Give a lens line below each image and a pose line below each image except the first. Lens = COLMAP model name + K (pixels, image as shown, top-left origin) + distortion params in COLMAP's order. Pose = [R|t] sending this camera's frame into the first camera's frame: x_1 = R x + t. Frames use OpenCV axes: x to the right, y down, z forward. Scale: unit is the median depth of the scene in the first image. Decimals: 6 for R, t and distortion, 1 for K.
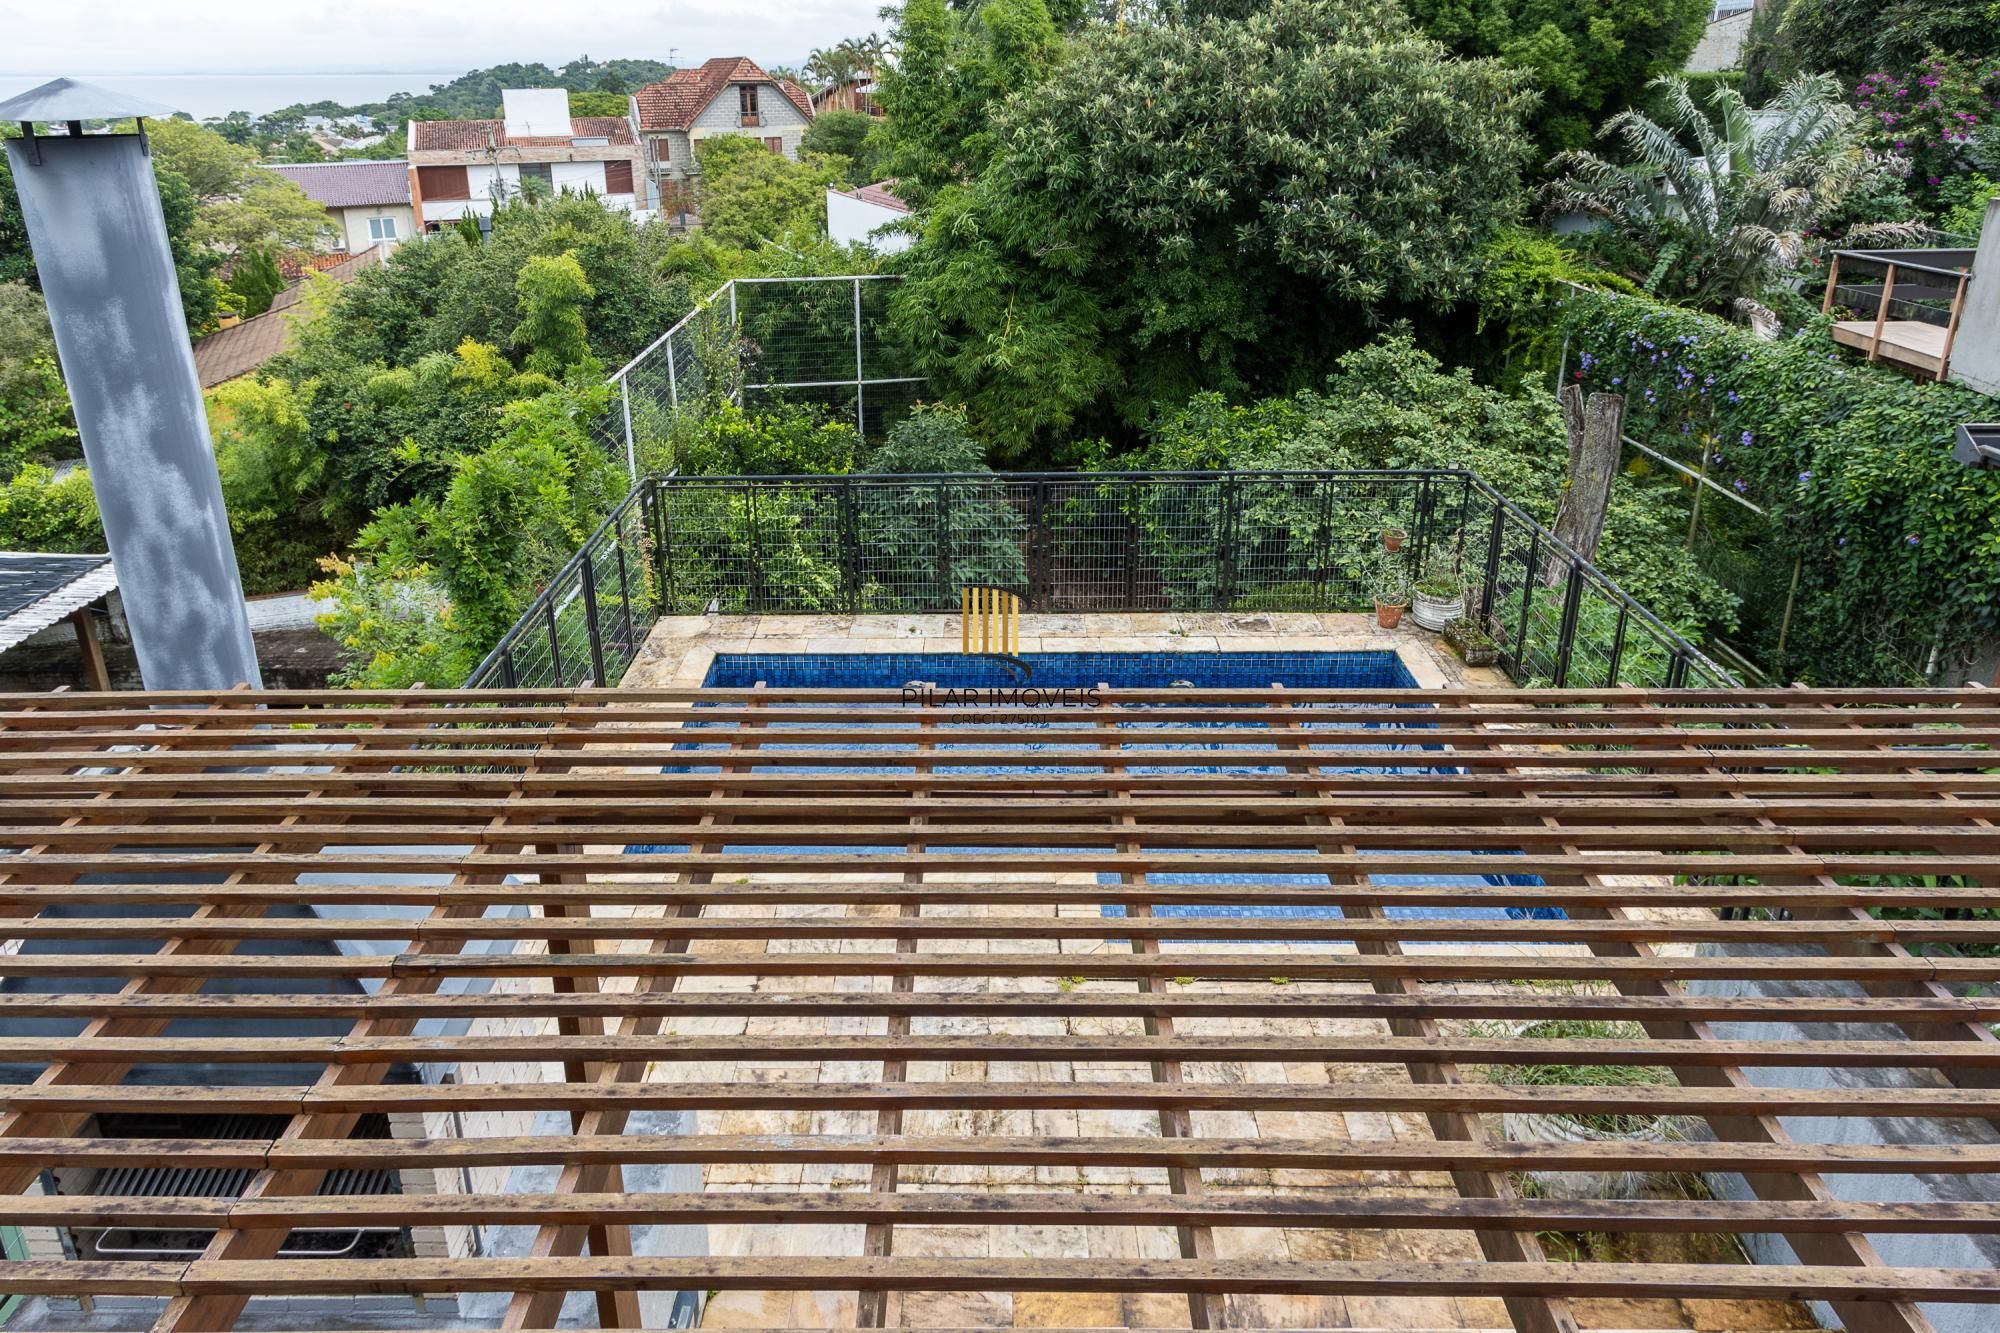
lens RADIAL K [[1146.3, 0, 926.5], [0, 1146.3, 435.0], [0, 0, 1]] dist [0.006236, -0.000262]
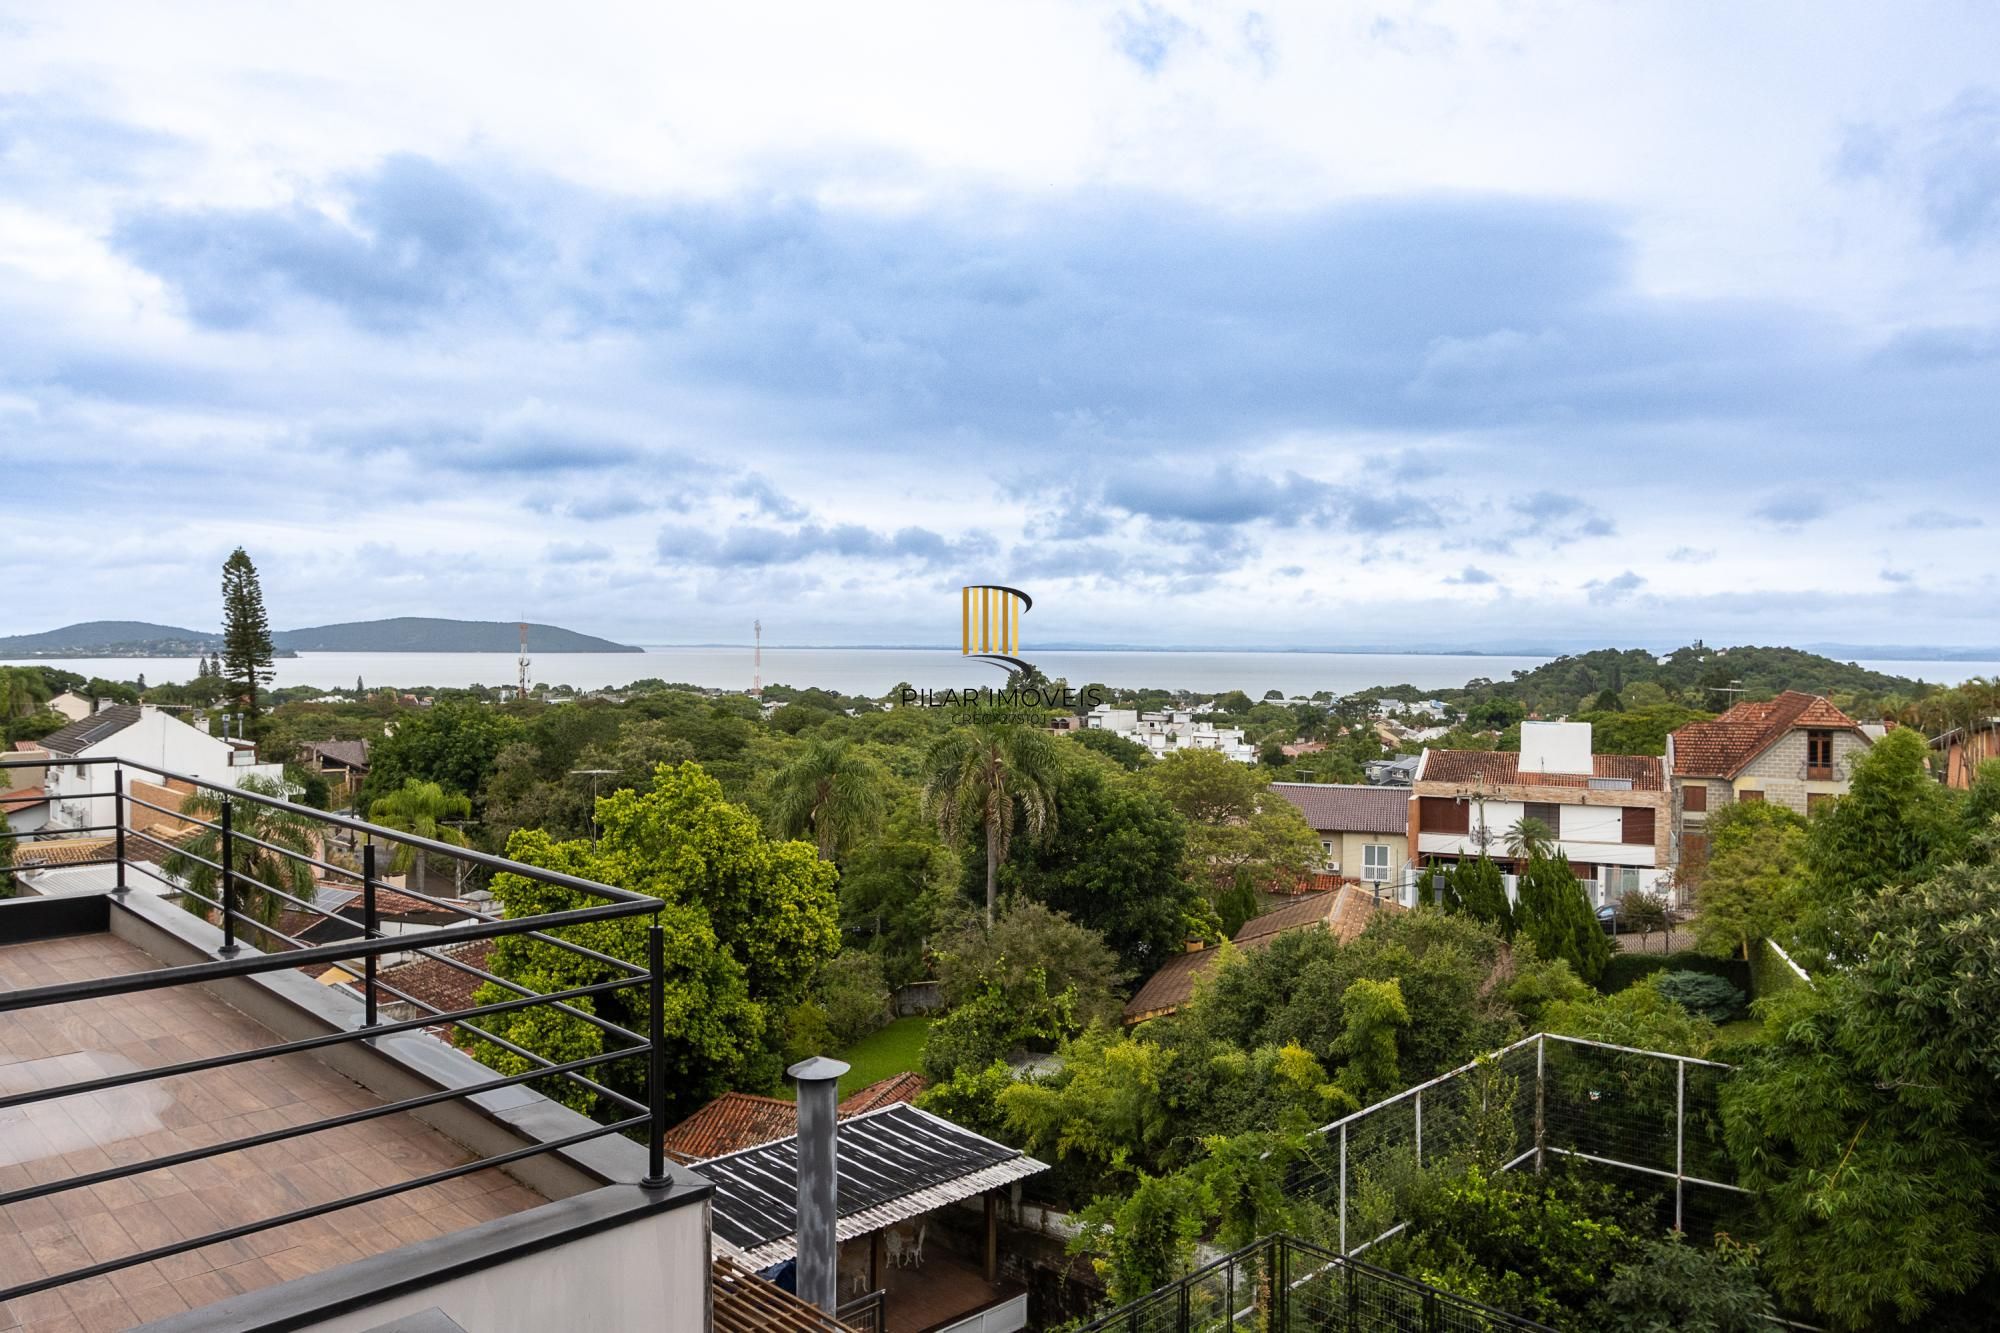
lens RADIAL K [[1354.0, 0, 1017.0], [0, 1354.0, 620.3], [0, 0, 1]] dist [-0.003608, 0.002055]
pose [[0.723683, 0.005476, -0.690111, 0.309660], [-0.221815, 0.948756, -0.225078, -0.112714], [0.653514, 0.315962, 0.687813, -0.212392]]
